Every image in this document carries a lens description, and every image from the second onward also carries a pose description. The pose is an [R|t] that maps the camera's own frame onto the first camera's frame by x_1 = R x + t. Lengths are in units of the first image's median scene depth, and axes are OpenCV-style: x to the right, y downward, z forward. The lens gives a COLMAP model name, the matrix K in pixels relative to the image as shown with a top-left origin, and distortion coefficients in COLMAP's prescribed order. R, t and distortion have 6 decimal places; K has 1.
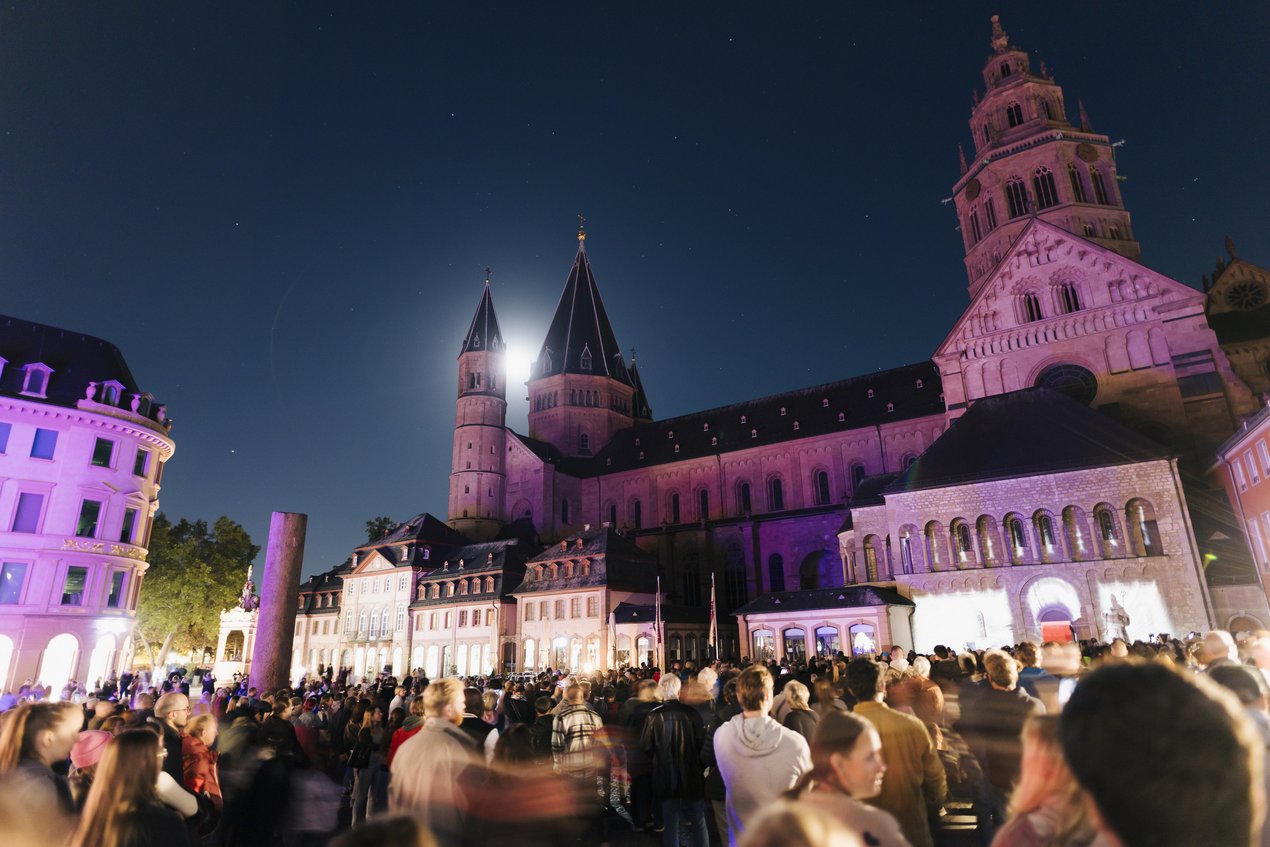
lens RADIAL K [[700.7, 0, 635.0], [0, 700.7, 423.5], [0, 0, 1]] dist [-0.002089, -0.000818]
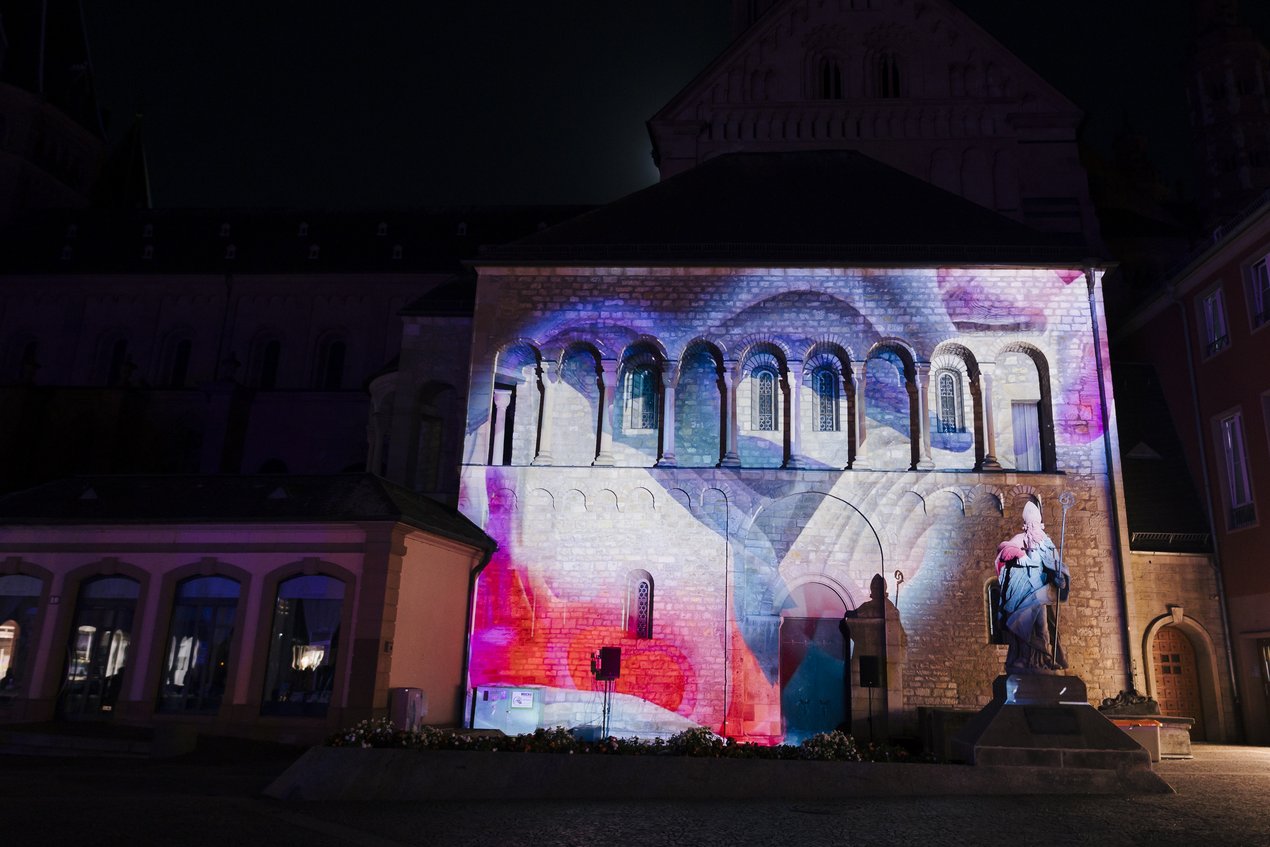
lens RADIAL K [[906.9, 0, 659.8], [0, 906.9, 422.7], [0, 0, 1]] dist [-0.000355, 0.002954]
pose [[0.896079, 0.164516, 0.412282, 0.206529], [-0.176601, 0.984242, -0.008914, 0.140913], [-0.407252, -0.064822, 0.911013, 0.405088]]
